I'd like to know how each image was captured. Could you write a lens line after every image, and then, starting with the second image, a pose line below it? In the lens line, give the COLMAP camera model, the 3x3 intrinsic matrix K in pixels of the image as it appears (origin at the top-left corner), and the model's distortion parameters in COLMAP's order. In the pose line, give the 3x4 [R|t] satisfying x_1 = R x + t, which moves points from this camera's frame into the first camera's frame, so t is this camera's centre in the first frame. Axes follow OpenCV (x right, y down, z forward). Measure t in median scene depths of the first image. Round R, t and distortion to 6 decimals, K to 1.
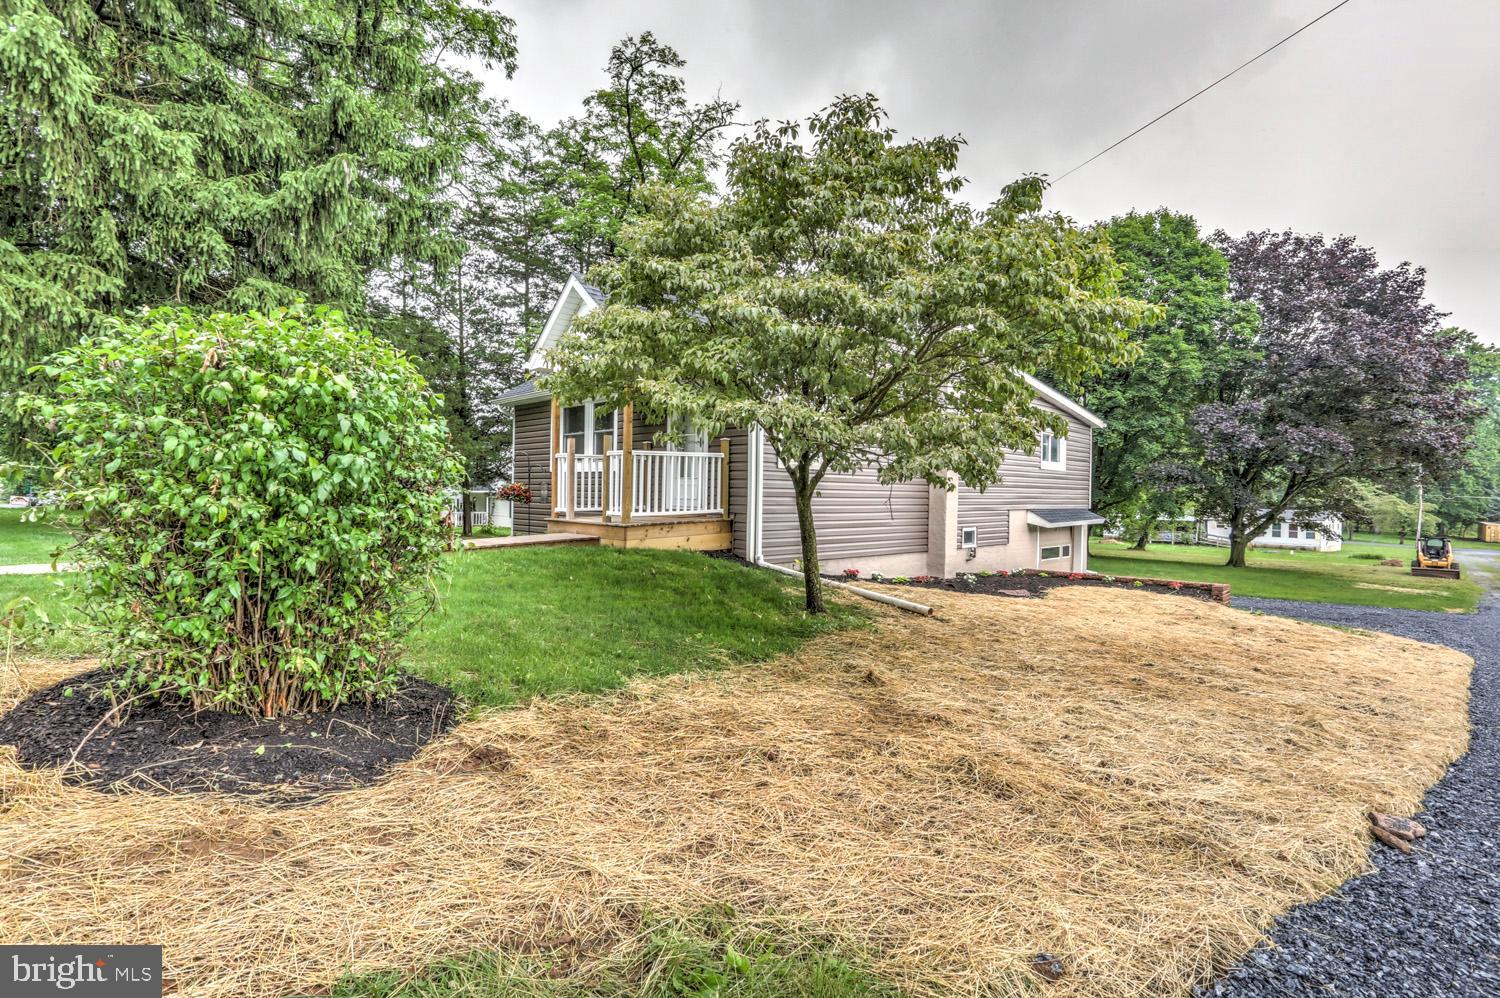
lens RADIAL K [[728.8, 0, 742.3], [0, 728.8, 492.8], [0, 0, 1]] dist [-0.060416, 0.022514]
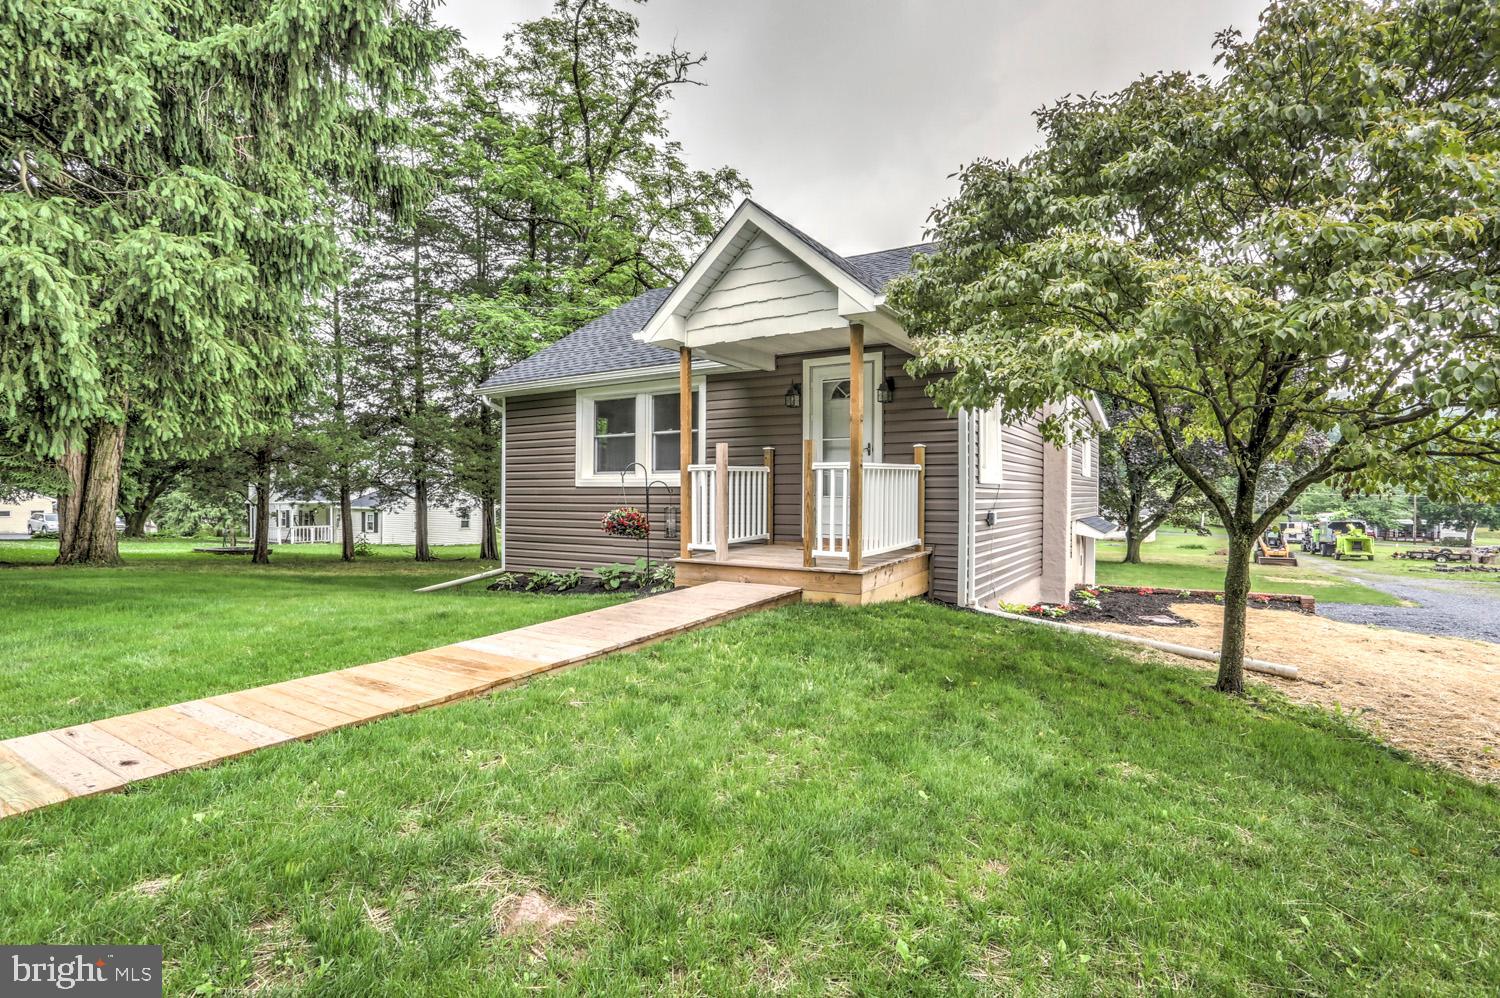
lens RADIAL K [[728.8, 0, 746.0], [0, 728.8, 495.3], [0, 0, 1]] dist [-0.060416, 0.022514]
pose [[0.970244, -0.014340, 0.241705, -0.226039], [0.013690, 0.999897, 0.004369, -0.016852], [-0.241743, -0.000930, 0.970340, 0.190412]]
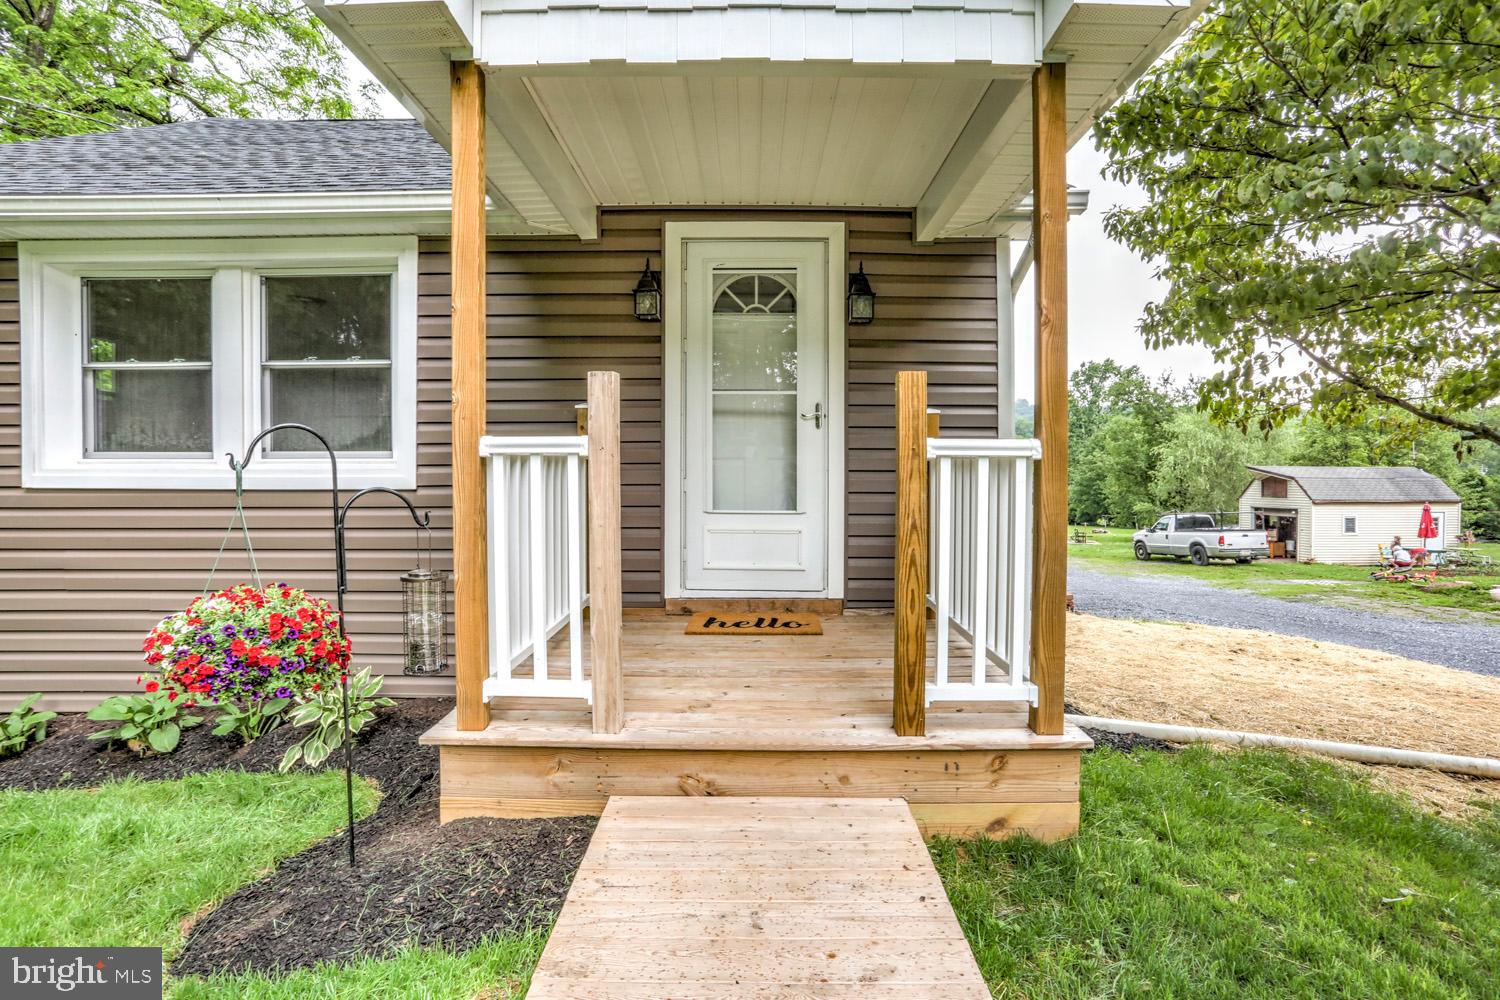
lens RADIAL K [[728.8, 0, 760.7], [0, 728.8, 494.8], [0, 0, 1]] dist [-0.060416, 0.022514]
pose [[0.690038, -0.029147, 0.723186, -0.216868], [0.009756, 0.999473, 0.030974, -0.025650], [-0.723707, -0.014318, 0.689959, 0.479846]]
